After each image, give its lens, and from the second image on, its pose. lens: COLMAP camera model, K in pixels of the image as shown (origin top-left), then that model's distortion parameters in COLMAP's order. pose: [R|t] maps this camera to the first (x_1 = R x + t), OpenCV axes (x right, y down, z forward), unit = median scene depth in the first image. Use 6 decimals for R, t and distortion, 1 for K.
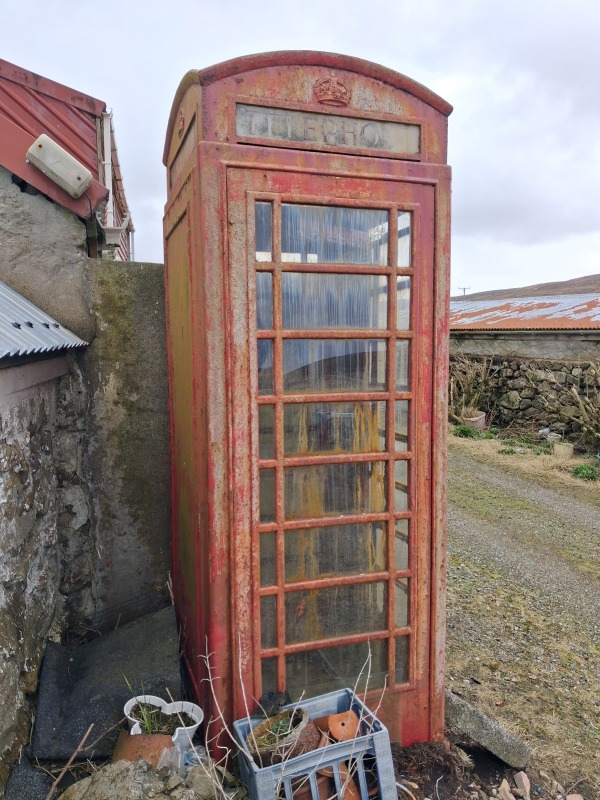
lens RADIAL K [[624.5, 0, 297.6], [0, 624.5, 403.8], [0, 0, 1]] dist [0.052788, -0.085502]
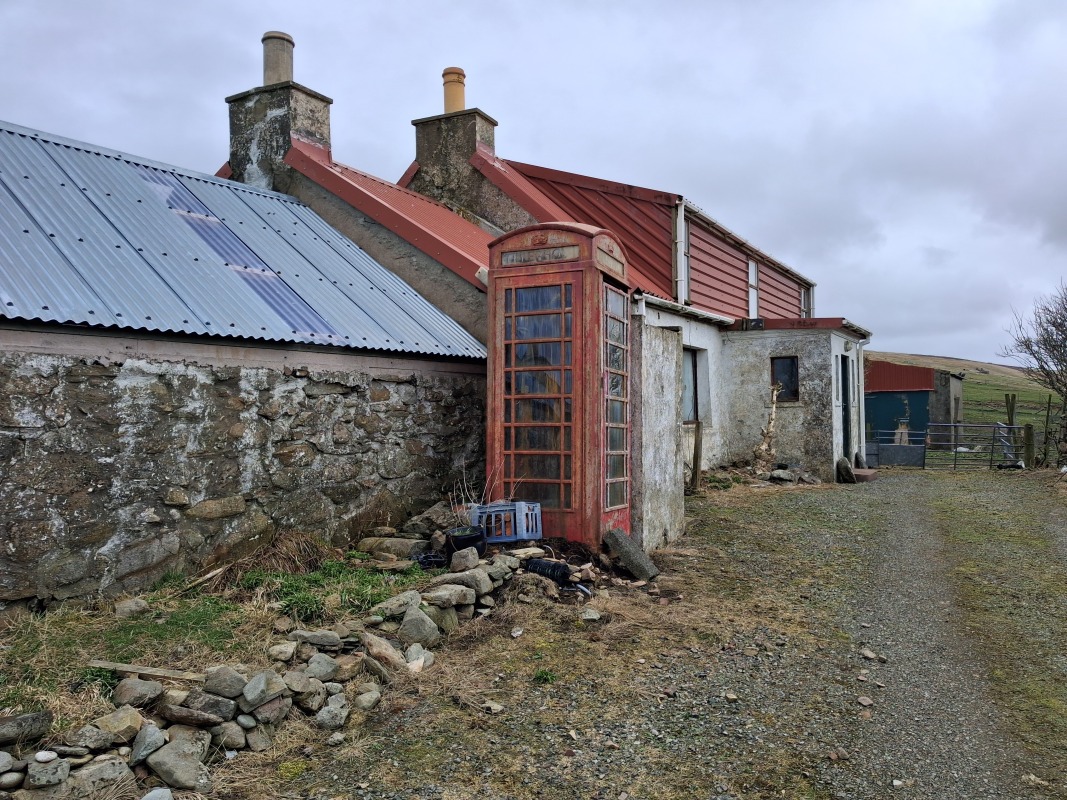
lens RADIAL K [[832.9, 0, 537.1], [0, 832.9, 394.0], [0, 0, 1]] dist [0.052788, -0.085502]
pose [[0.733236, -0.032845, -0.679180, 2.113430], [-0.065182, 0.990838, -0.118286, 0.437871], [0.676843, 0.131001, 0.724377, -1.169693]]
